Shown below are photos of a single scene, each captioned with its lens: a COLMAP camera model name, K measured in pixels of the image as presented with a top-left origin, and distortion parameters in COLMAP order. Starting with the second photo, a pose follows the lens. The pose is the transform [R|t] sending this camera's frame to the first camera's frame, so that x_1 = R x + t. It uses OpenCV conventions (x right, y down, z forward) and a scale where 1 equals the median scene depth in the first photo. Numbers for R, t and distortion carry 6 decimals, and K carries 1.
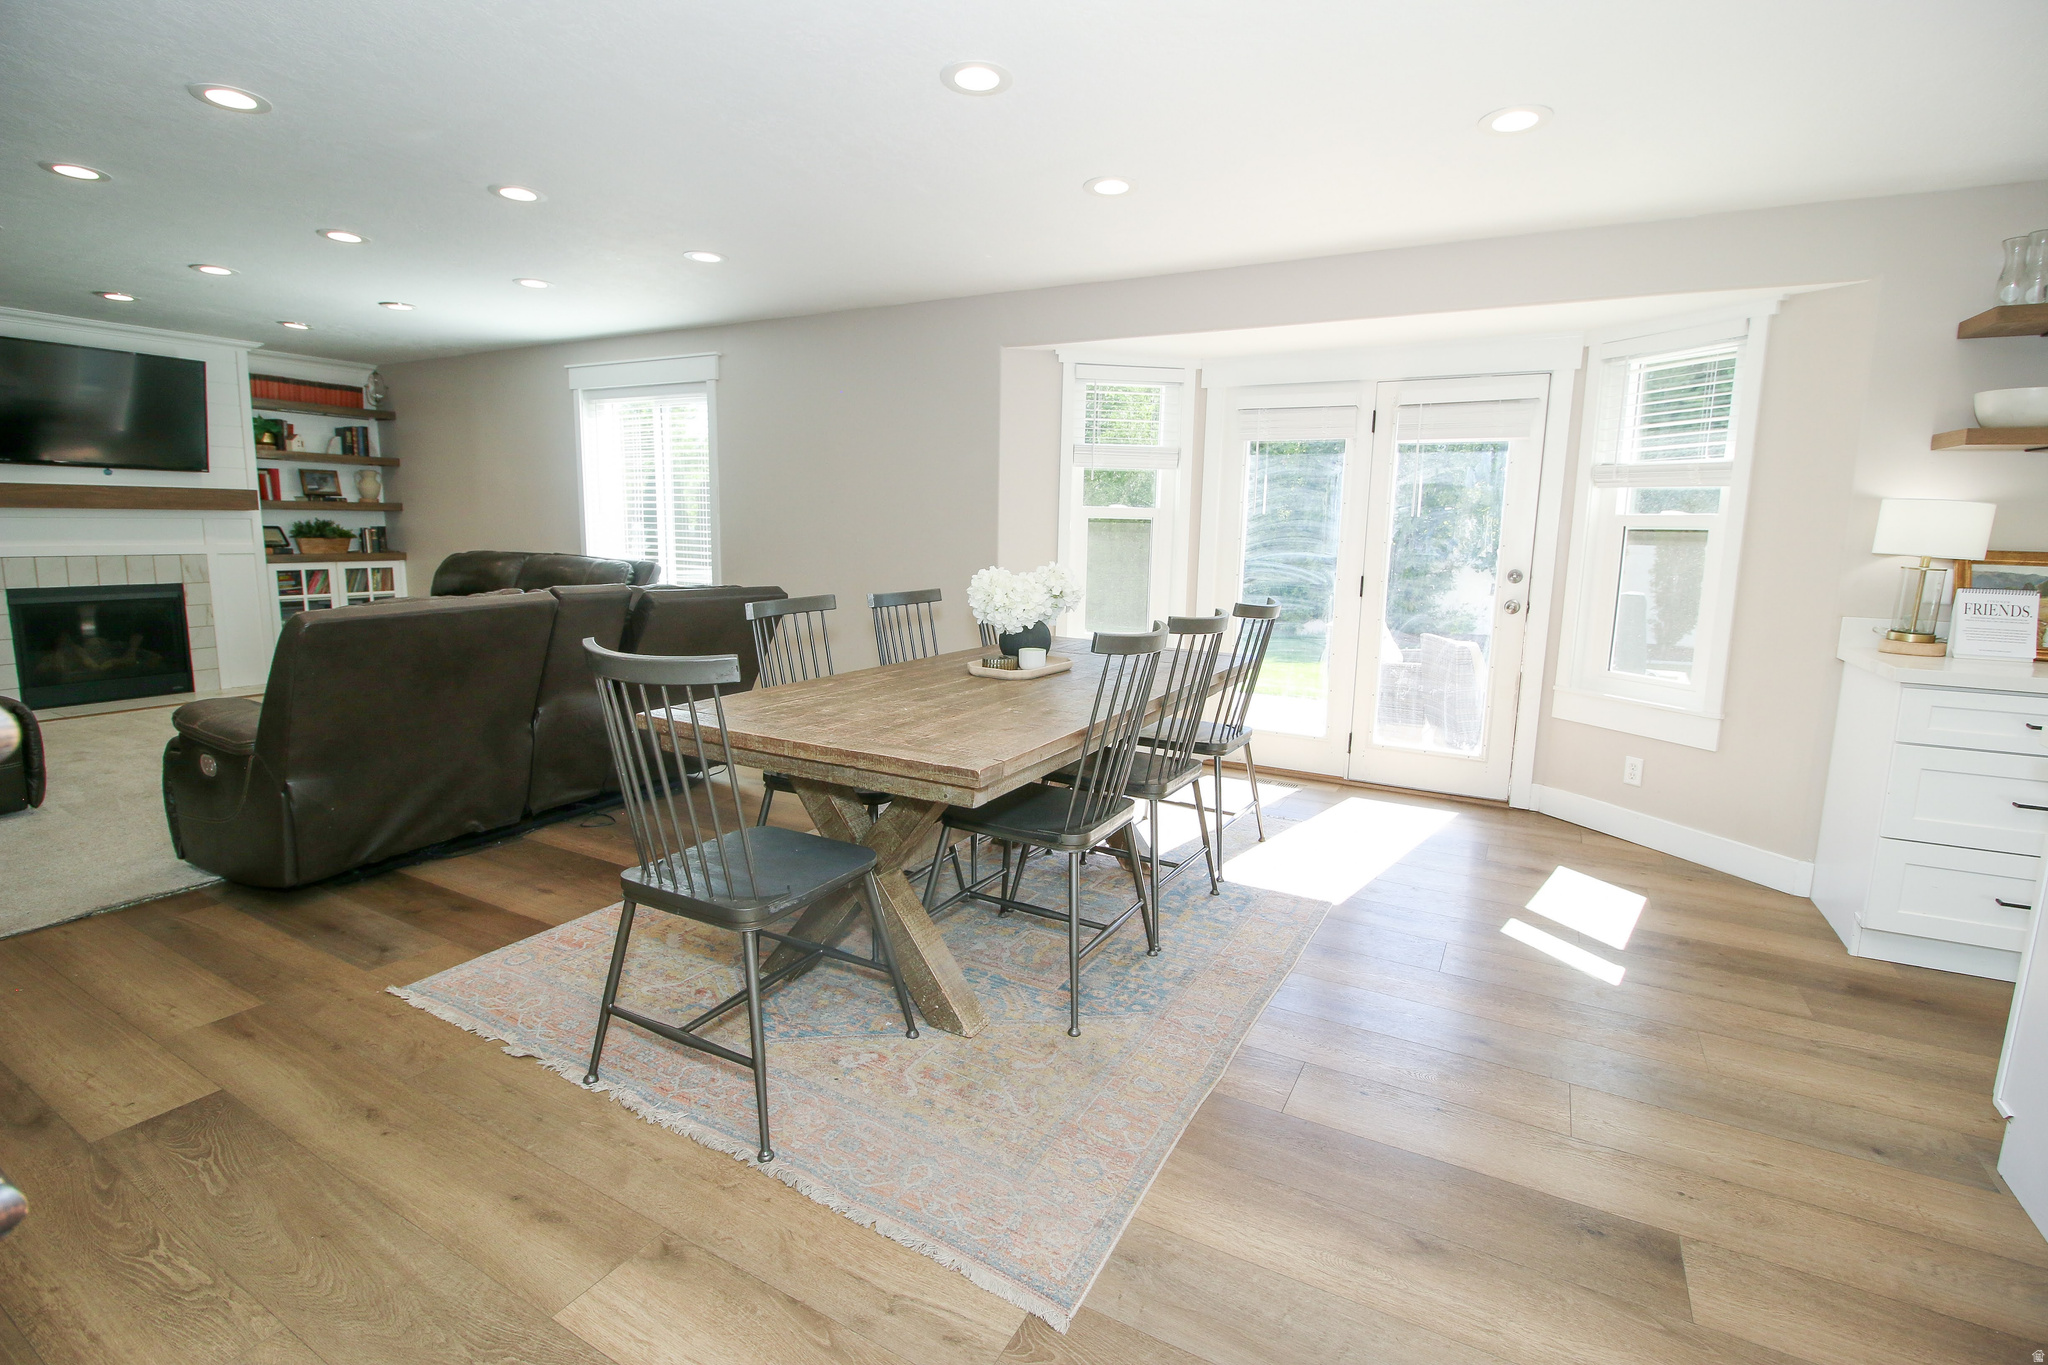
lens RADIAL K [[935.2, 0, 1029.3], [0, 935.2, 673.2], [0, 0, 1]] dist [-0.004714, -0.010987]
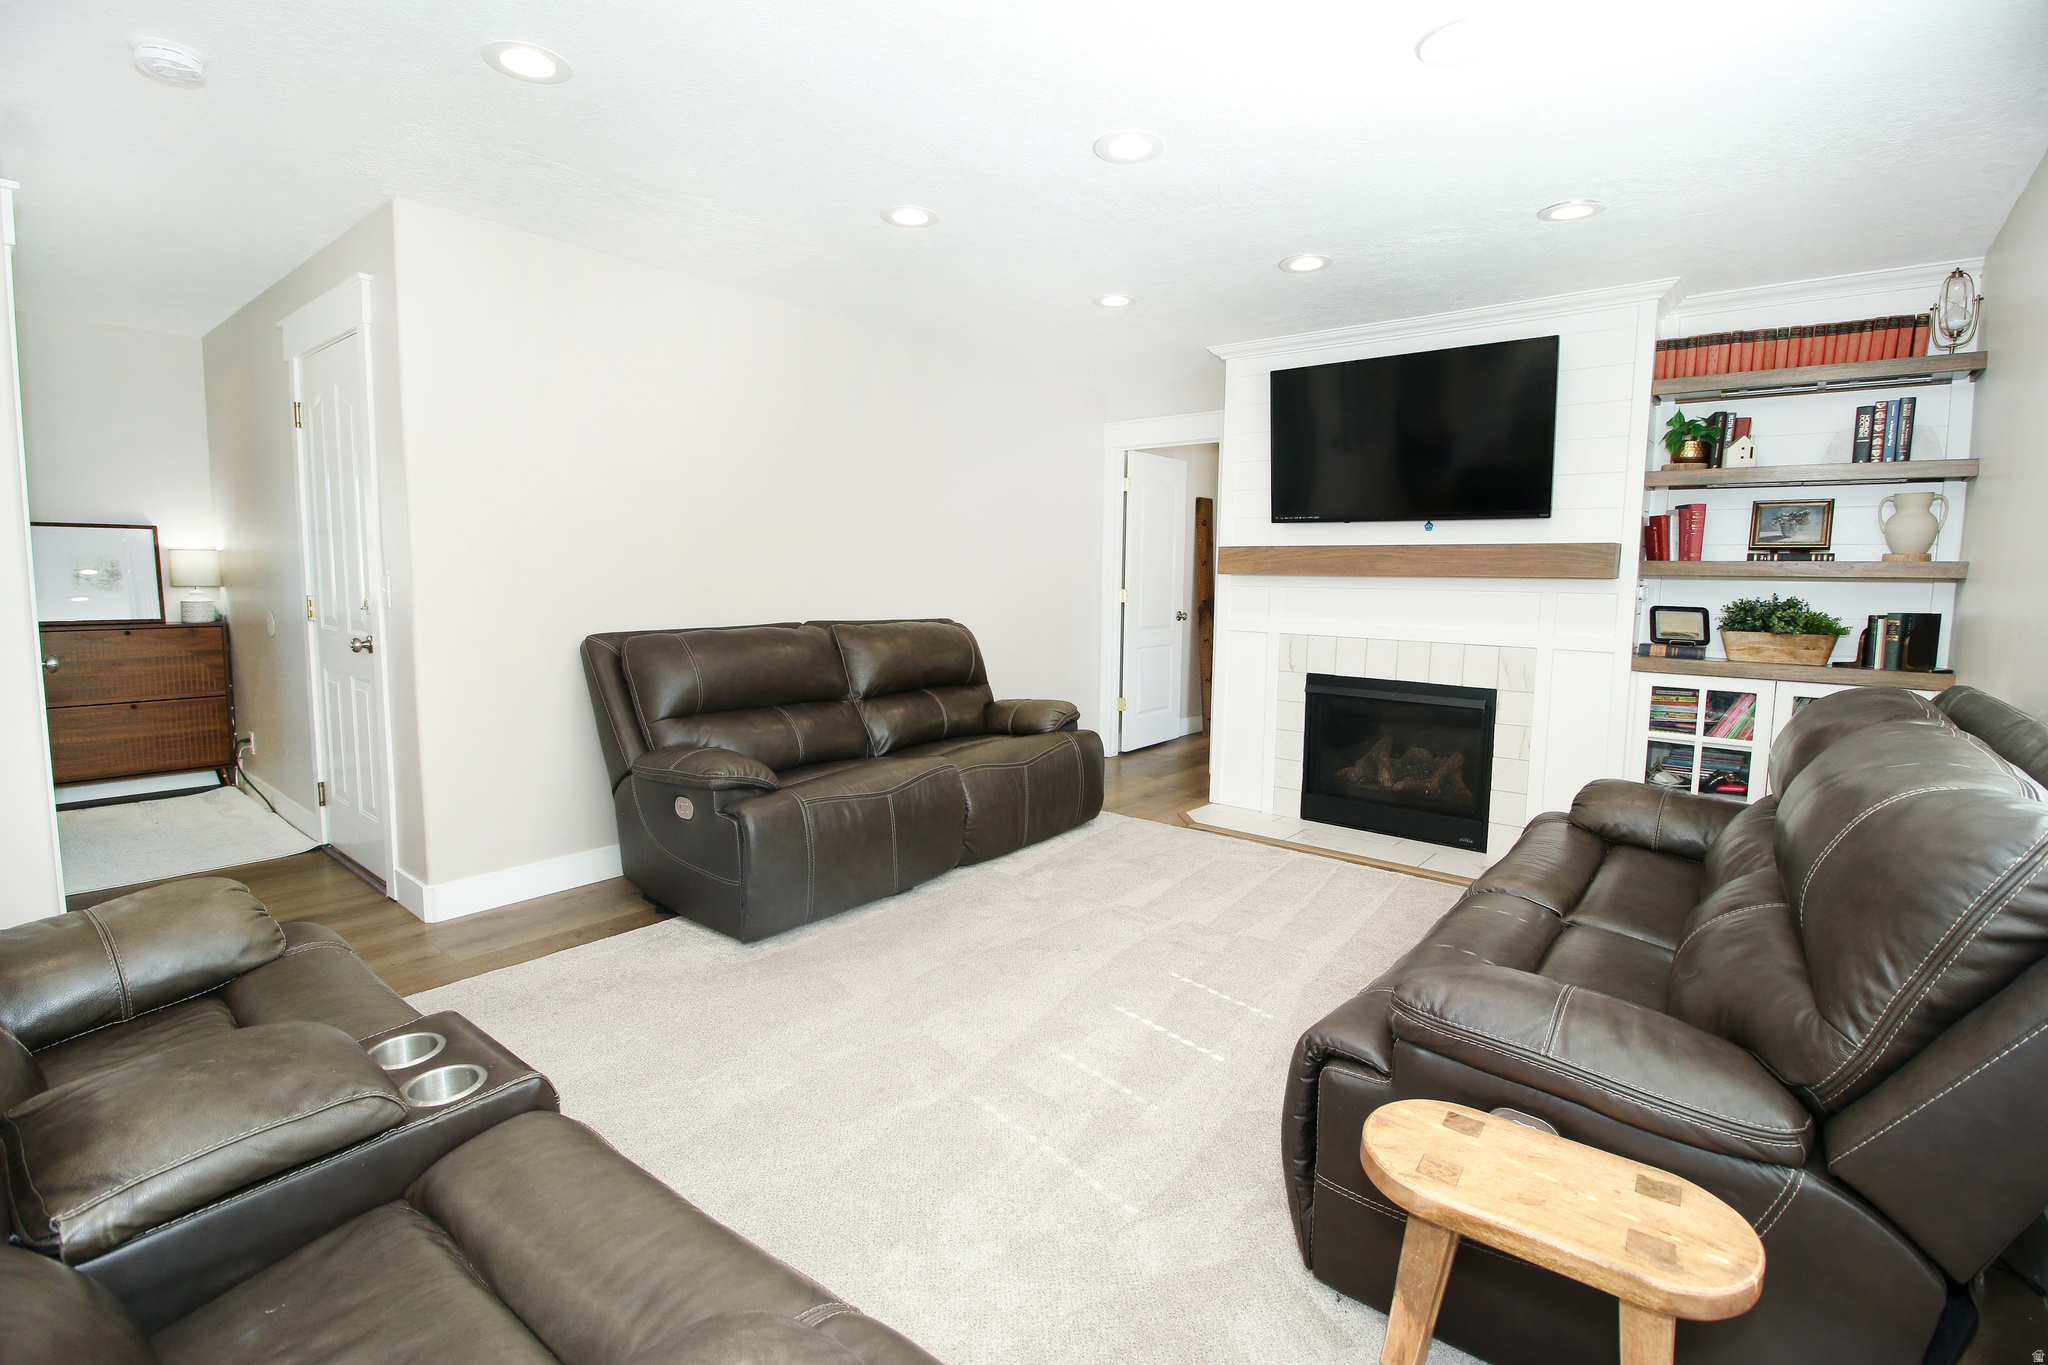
lens RADIAL K [[935.2, 0, 1030.1], [0, 935.2, 672.1], [0, 0, 1]] dist [-0.004714, -0.010987]
pose [[-0.173139, 0.075359, -0.982010, -0.196698], [-0.171036, 0.979618, 0.105331, -0.114299], [0.969933, 0.186196, -0.156721, 0.728372]]
